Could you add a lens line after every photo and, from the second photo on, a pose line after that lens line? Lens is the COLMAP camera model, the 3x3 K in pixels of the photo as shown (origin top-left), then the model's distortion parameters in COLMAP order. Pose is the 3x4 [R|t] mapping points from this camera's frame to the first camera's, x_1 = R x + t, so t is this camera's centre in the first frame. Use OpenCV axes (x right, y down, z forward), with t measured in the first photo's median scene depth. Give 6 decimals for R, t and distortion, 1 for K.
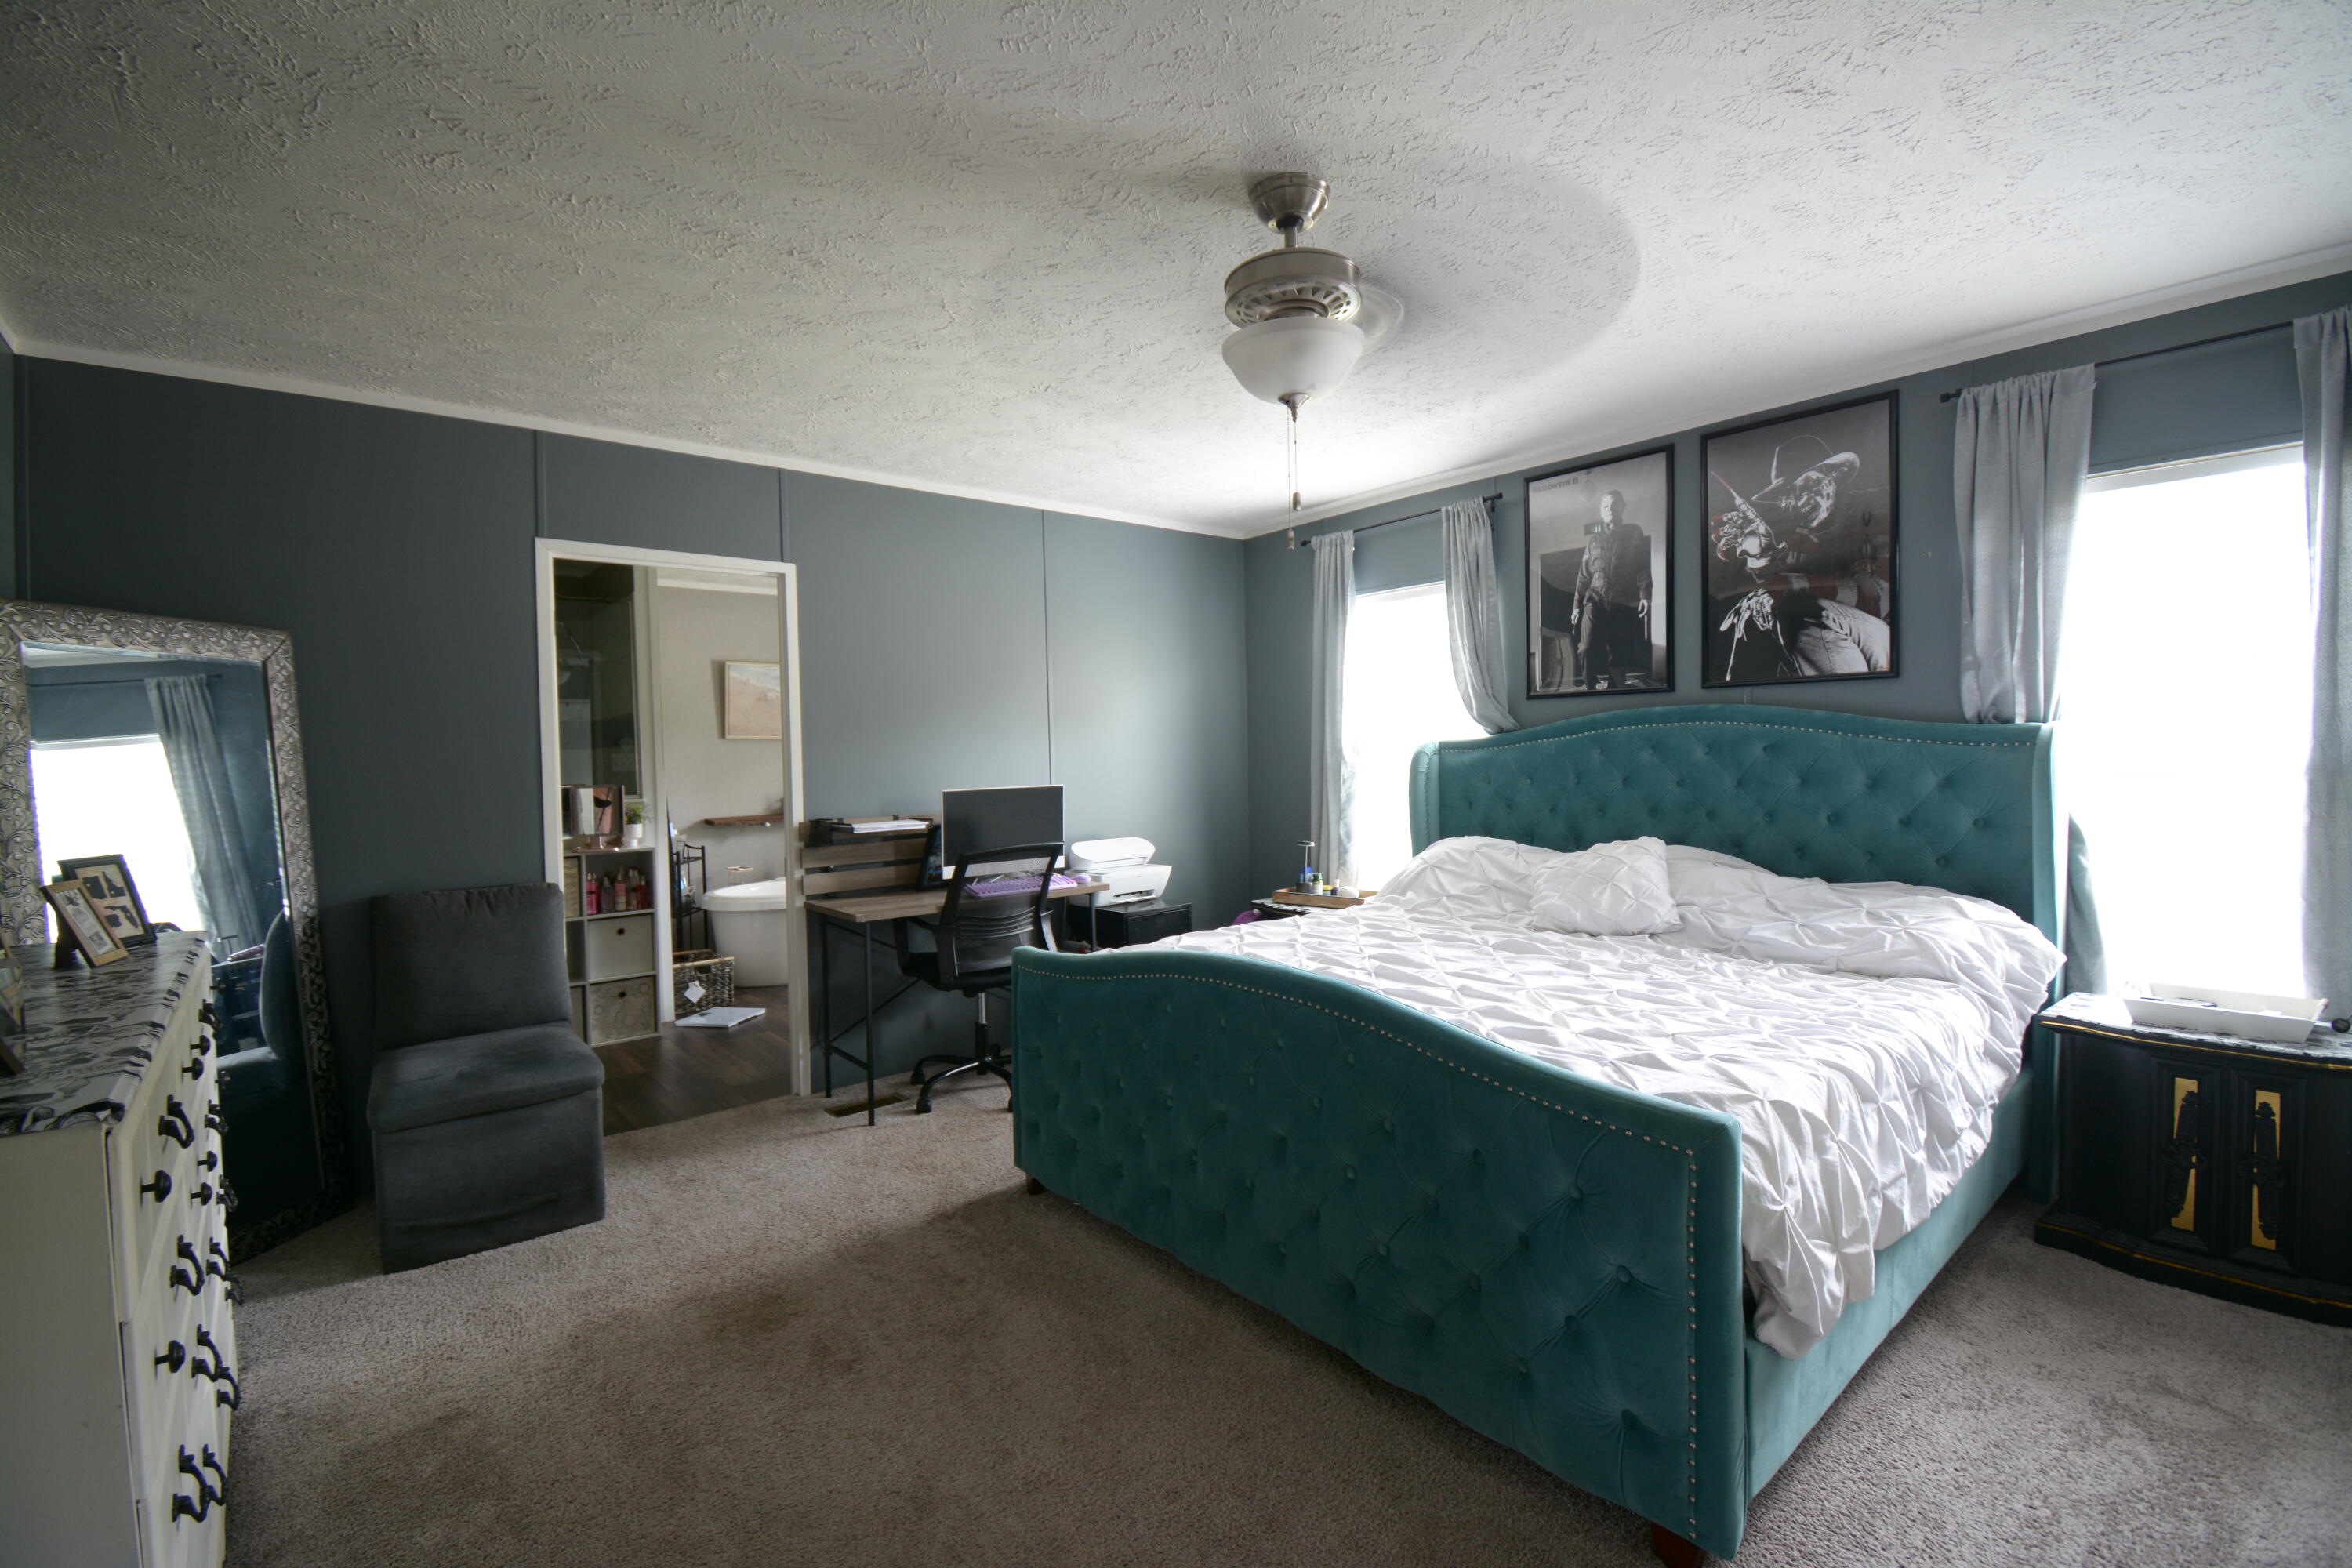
lens RADIAL K [[1053.9, 0, 1215.6], [0, 1053.9, 779.7], [0, 0, 1]] dist [0.019363, -0.027897]
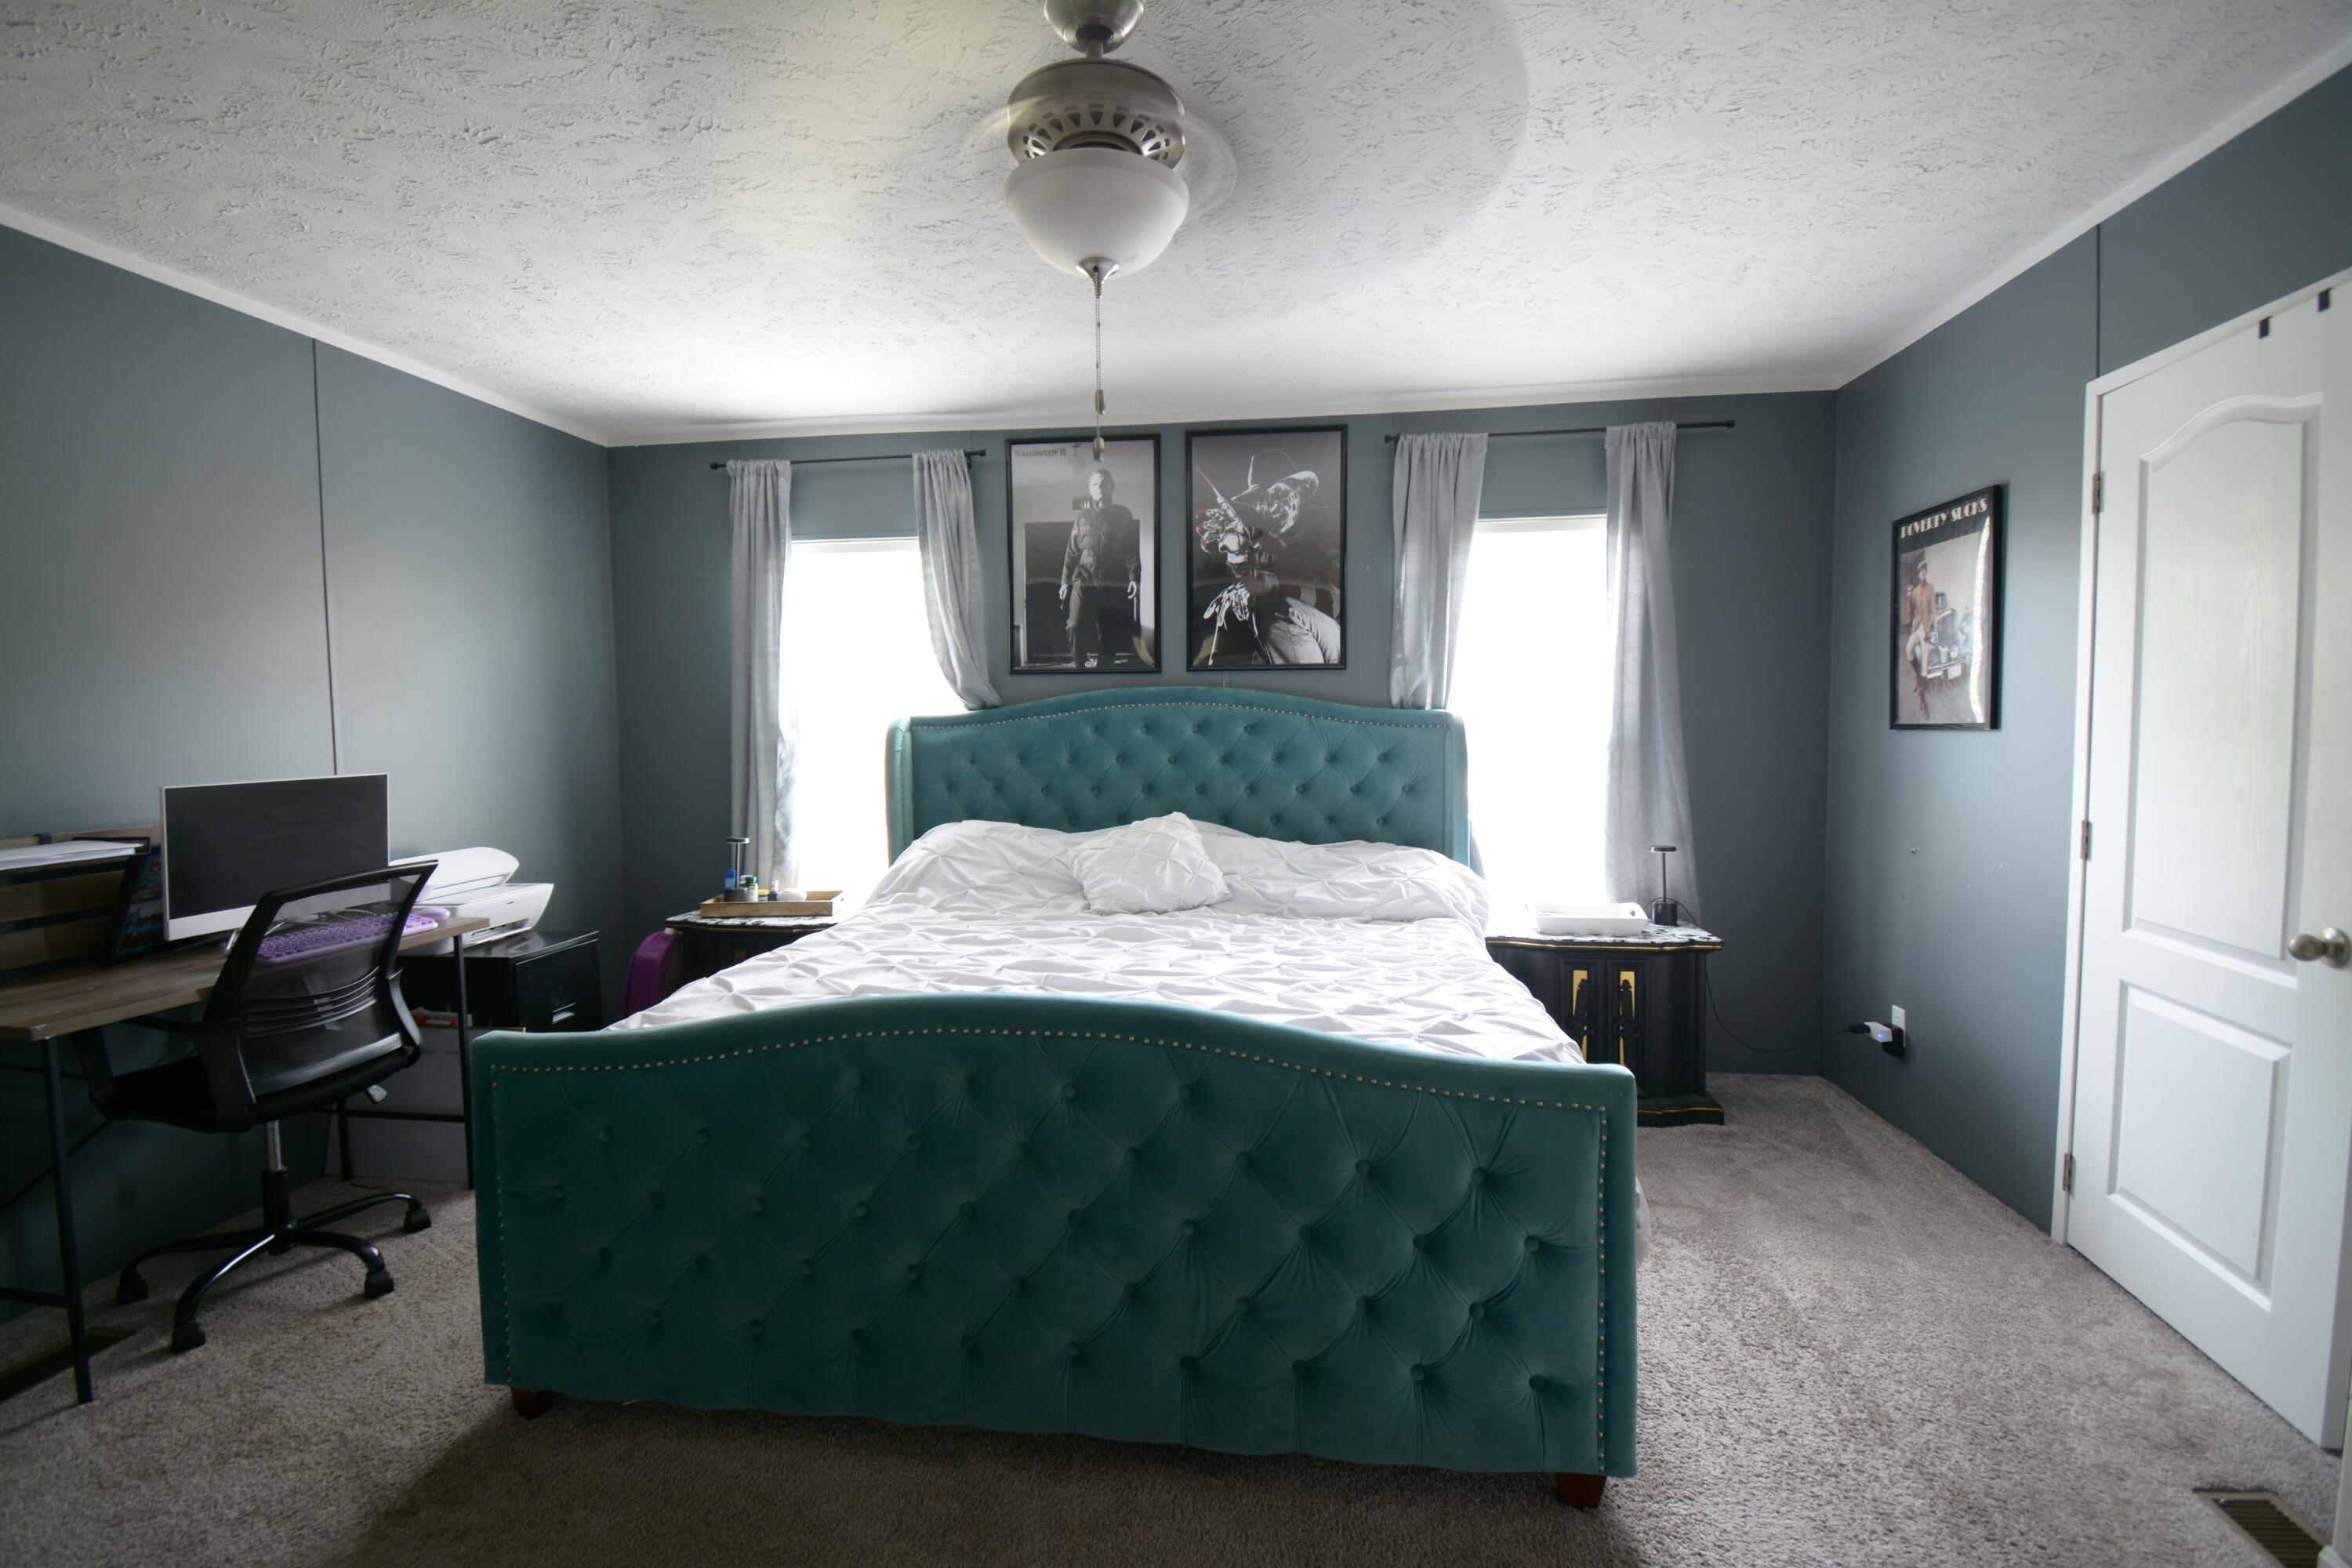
lens RADIAL K [[1022.6, 0, 1176.0], [0, 1022.6, 784.0], [0, 0, 1]] dist [0.020855, -0.024141]
pose [[0.741206, -0.025544, 0.670792, -0.245894], [0.010600, 0.999597, 0.026353, 0.000126], [-0.671194, -0.012423, 0.741177, 0.244106]]
